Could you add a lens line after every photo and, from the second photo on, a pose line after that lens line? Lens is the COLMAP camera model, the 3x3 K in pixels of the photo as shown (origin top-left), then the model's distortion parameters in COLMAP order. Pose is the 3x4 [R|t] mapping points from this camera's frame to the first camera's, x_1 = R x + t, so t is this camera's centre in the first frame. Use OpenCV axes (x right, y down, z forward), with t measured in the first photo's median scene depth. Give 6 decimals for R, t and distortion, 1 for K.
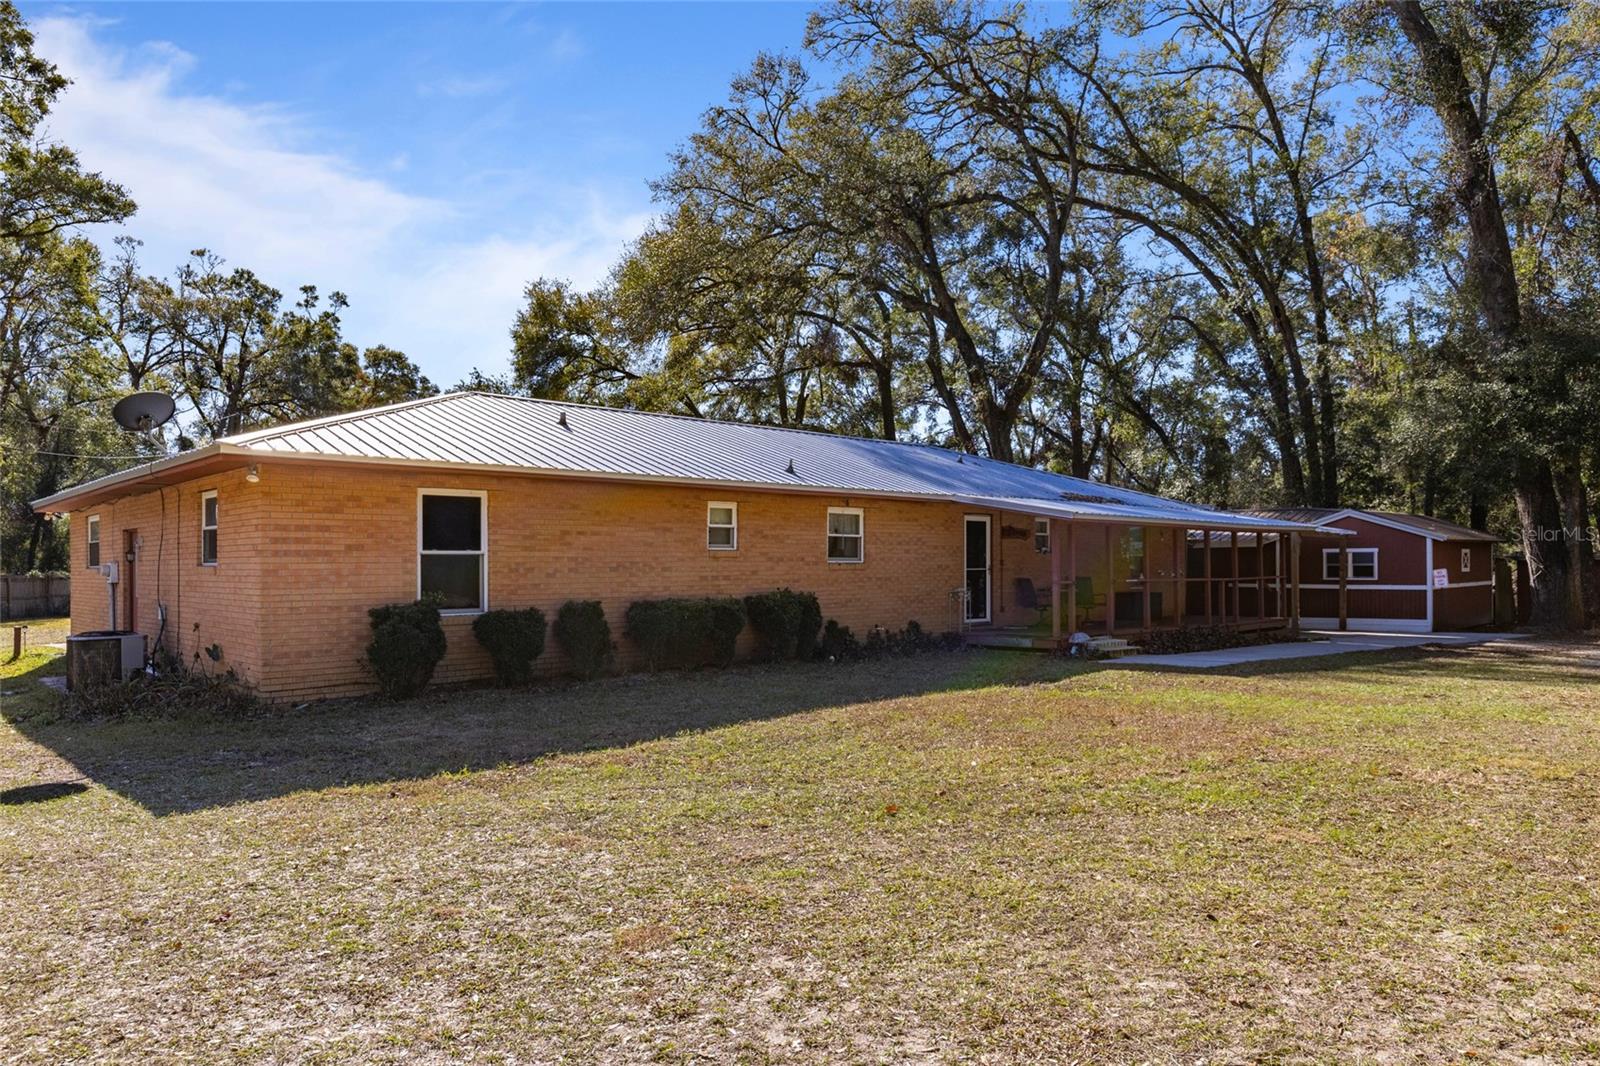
lens RADIAL K [[1031.2, 0, 800.0], [0, 1031.2, 533.0], [0, 0, 1]] dist [-0.001179, 0.000135]
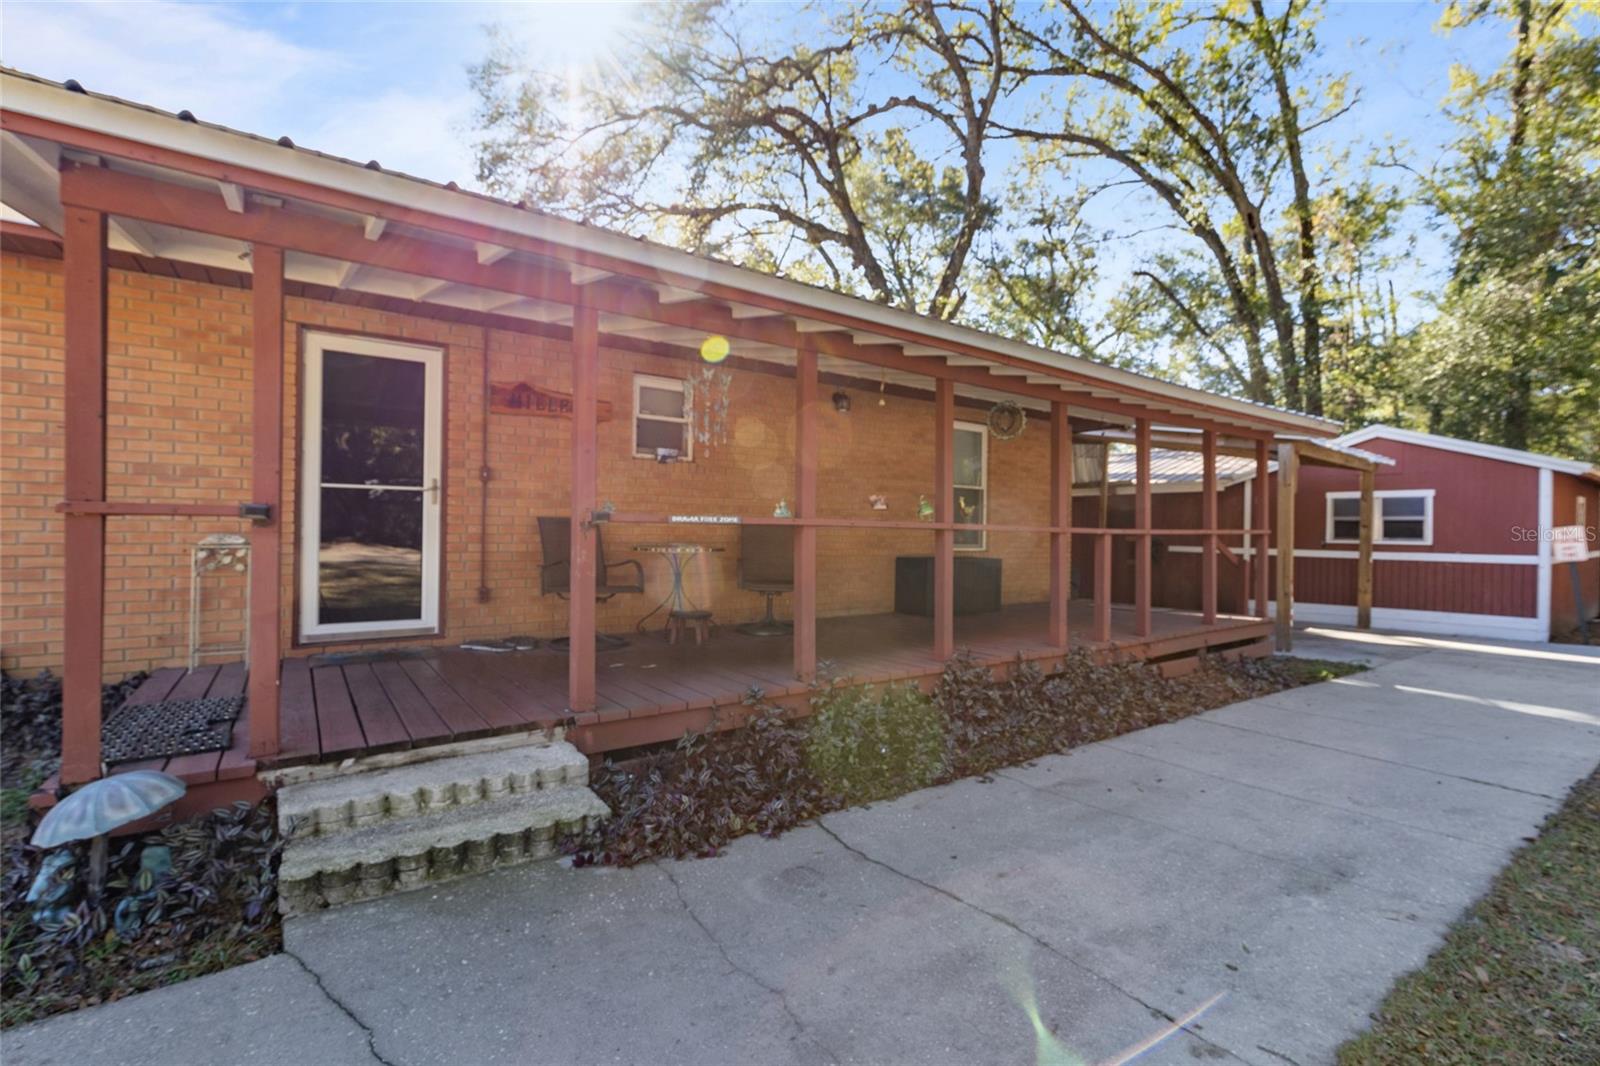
lens RADIAL K [[706.6, 0, 796.1], [0, 706.6, 506.6], [0, 0, 1]] dist [0.001548, 0.000316]
pose [[0.991268, 0.014706, -0.131040, 0.254386], [-0.014546, 0.999892, 0.002174, 0.028242], [0.131057, -0.000249, 0.991375, 0.553351]]
